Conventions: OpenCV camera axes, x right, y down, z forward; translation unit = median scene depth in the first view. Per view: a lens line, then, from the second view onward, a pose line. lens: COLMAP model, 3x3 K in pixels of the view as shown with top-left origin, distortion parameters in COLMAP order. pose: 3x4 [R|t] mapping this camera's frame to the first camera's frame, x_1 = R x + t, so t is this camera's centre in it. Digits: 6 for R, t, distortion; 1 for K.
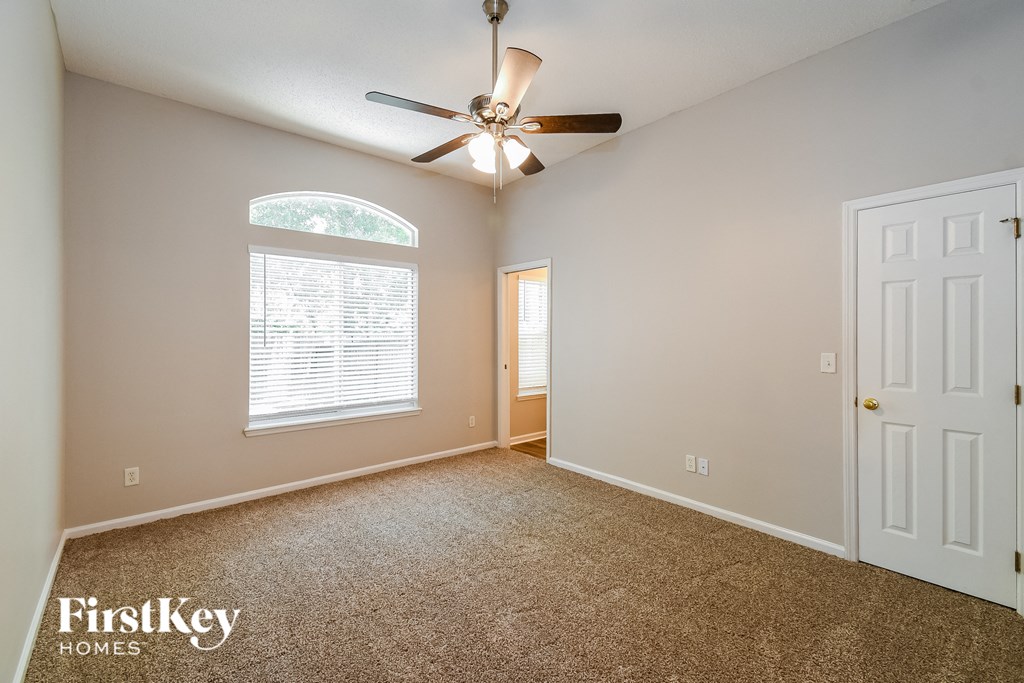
lens RADIAL K [[442.8, 0, 512.0], [0, 442.8, 341.5], [0, 0, 1]] dist [0.043147, -0.030245]
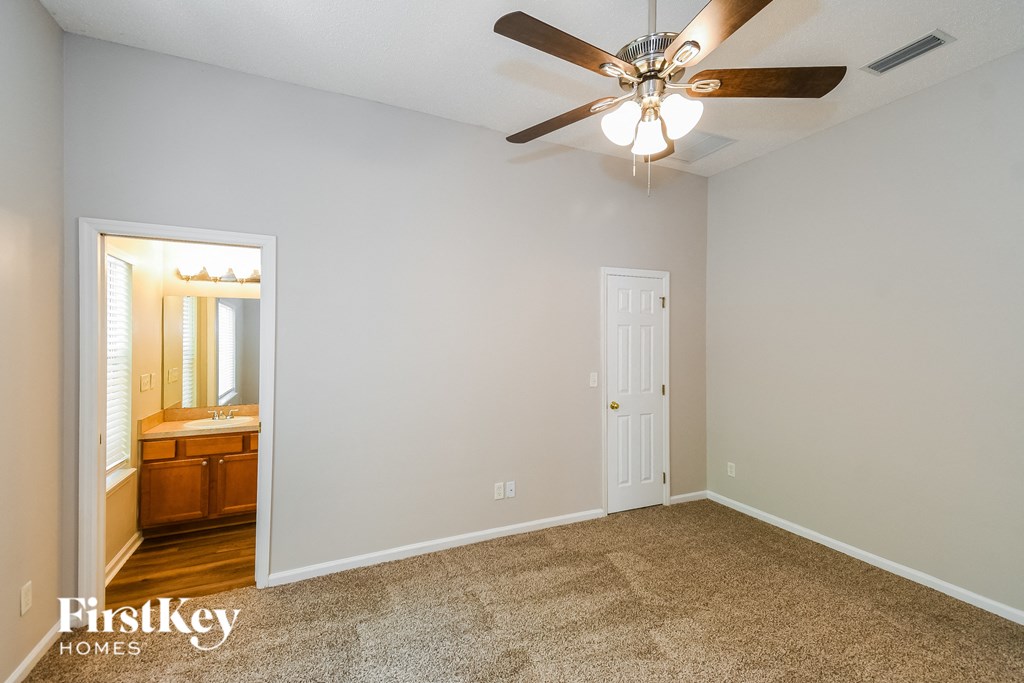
lens RADIAL K [[442.8, 0, 512.0], [0, 442.8, 341.5], [0, 0, 1]] dist [0.043147, -0.030245]
pose [[0.245092, -0.004460, 0.969490, -0.684119], [0.008533, 0.999961, 0.002443, -0.076595], [-0.969462, 0.007674, 0.245121, 0.907248]]
